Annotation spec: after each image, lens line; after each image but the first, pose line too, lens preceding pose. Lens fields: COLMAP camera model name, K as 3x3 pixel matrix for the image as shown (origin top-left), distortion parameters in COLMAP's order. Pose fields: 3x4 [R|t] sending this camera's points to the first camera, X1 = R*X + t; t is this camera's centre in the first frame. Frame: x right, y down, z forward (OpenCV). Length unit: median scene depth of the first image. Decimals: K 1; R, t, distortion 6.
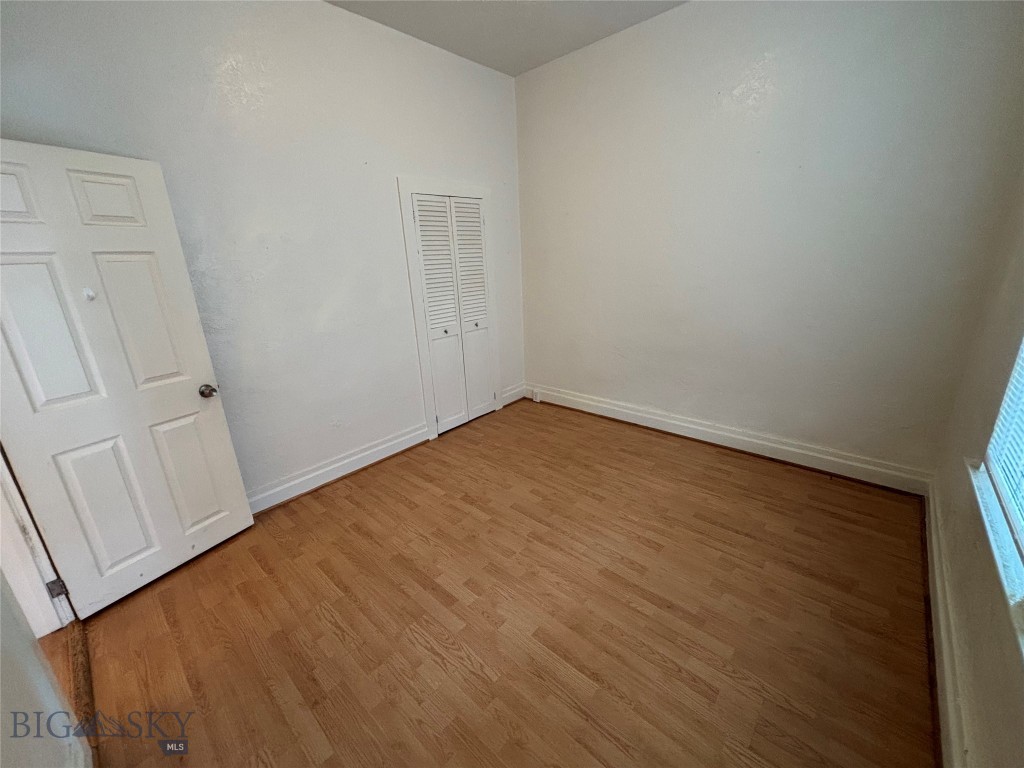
lens RADIAL K [[410.9, 0, 509.6], [0, 410.9, 382.1], [0, 0, 1]] dist [0.011150, 0.000124]
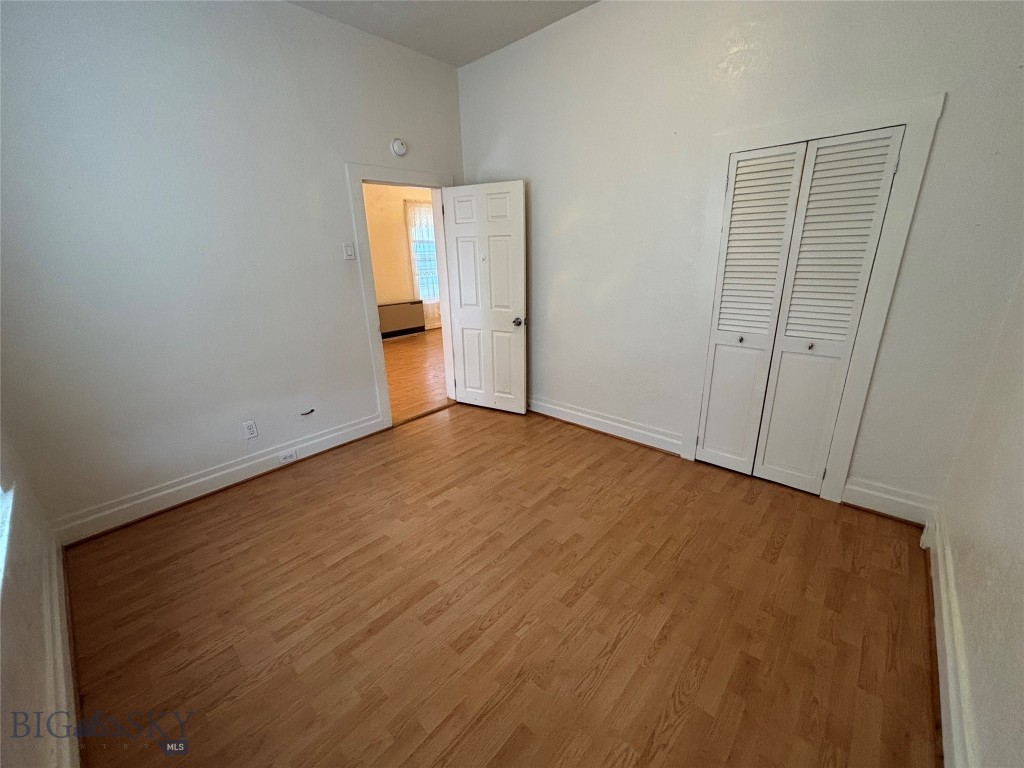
lens RADIAL K [[410.9, 0, 515.0], [0, 410.9, 381.1], [0, 0, 1]] dist [0.011150, 0.000124]
pose [[0.005365, 0.349204, -0.937031, 0.816019], [-0.270828, 0.902532, 0.334797, -0.286452], [0.962613, 0.251978, 0.099417, 0.822227]]
